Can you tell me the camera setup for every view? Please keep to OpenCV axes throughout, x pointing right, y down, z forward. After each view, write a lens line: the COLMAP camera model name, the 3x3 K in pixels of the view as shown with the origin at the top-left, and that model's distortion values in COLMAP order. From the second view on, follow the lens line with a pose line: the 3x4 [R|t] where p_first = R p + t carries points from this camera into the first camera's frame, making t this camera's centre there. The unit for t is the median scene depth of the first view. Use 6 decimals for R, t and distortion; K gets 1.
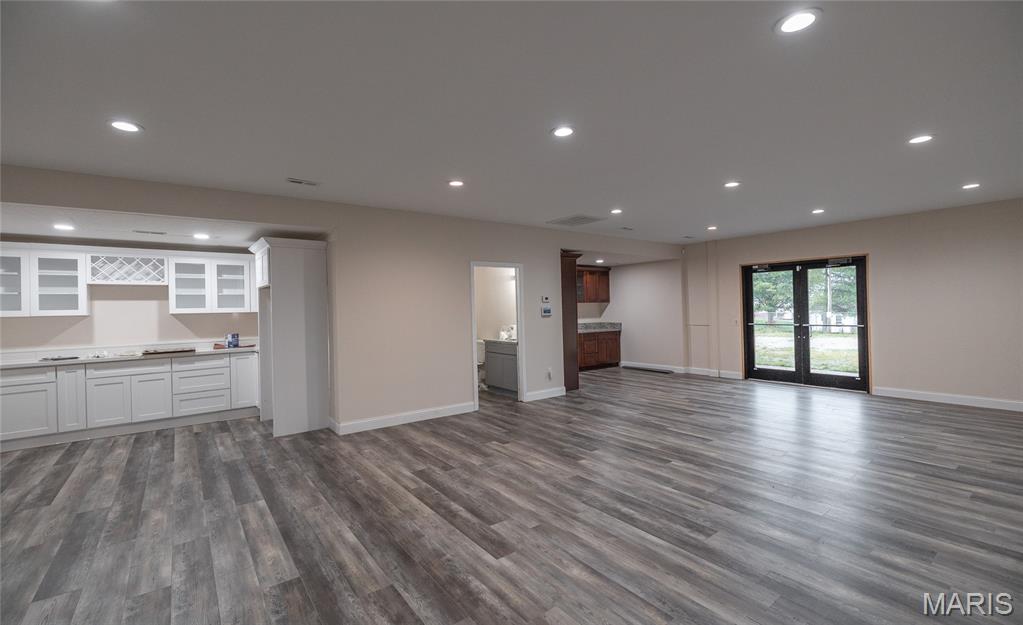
lens RADIAL K [[438.5, 0, 511.8], [0, 438.5, 308.1], [0, 0, 1]] dist [0.002686, 0.000488]
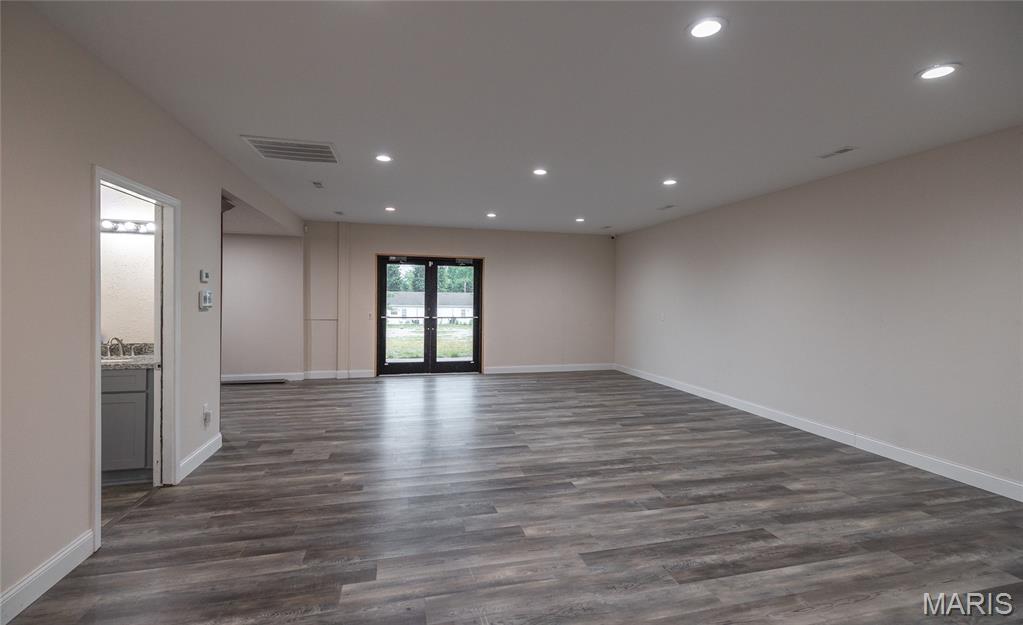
lens RADIAL K [[438.5, 0, 513.5], [0, 438.5, 296.7], [0, 0, 1]] dist [0.002686, 0.000488]
pose [[0.396690, 0.028010, 0.917525, -0.306840], [-0.019319, 0.999568, -0.022162, 0.010616], [-0.917749, -0.008934, 0.397059, 0.517393]]
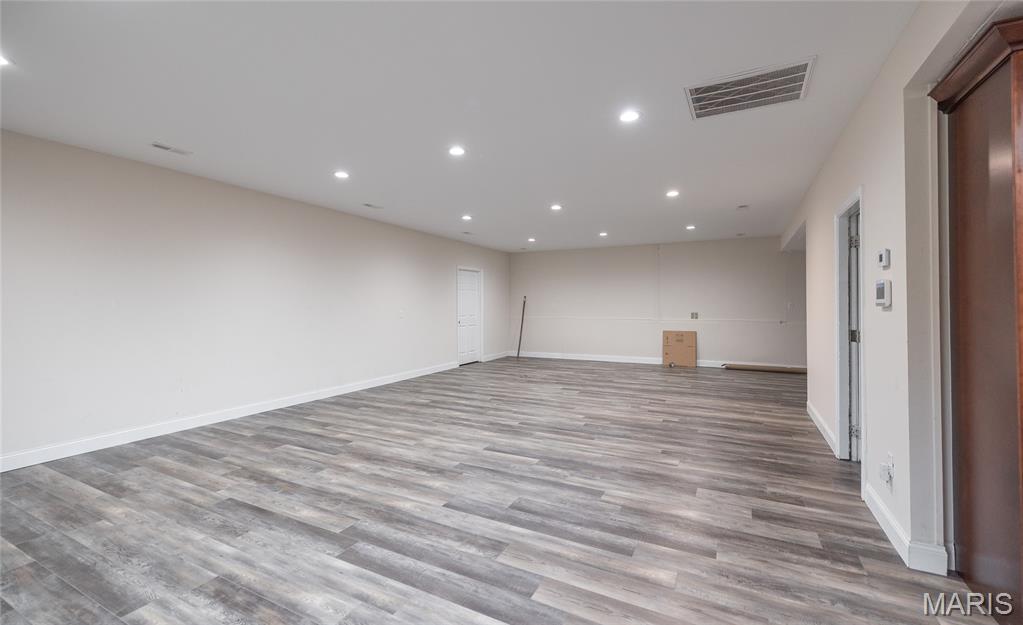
lens RADIAL K [[438.5, 0, 511.1], [0, 438.5, 306.6], [0, 0, 1]] dist [0.002686, 0.000488]
pose [[-0.906544, 0.022677, -0.421502, 0.590080], [0.019481, 0.999740, 0.011888, 0.011429], [0.421662, 0.002565, -0.906749, 1.392001]]
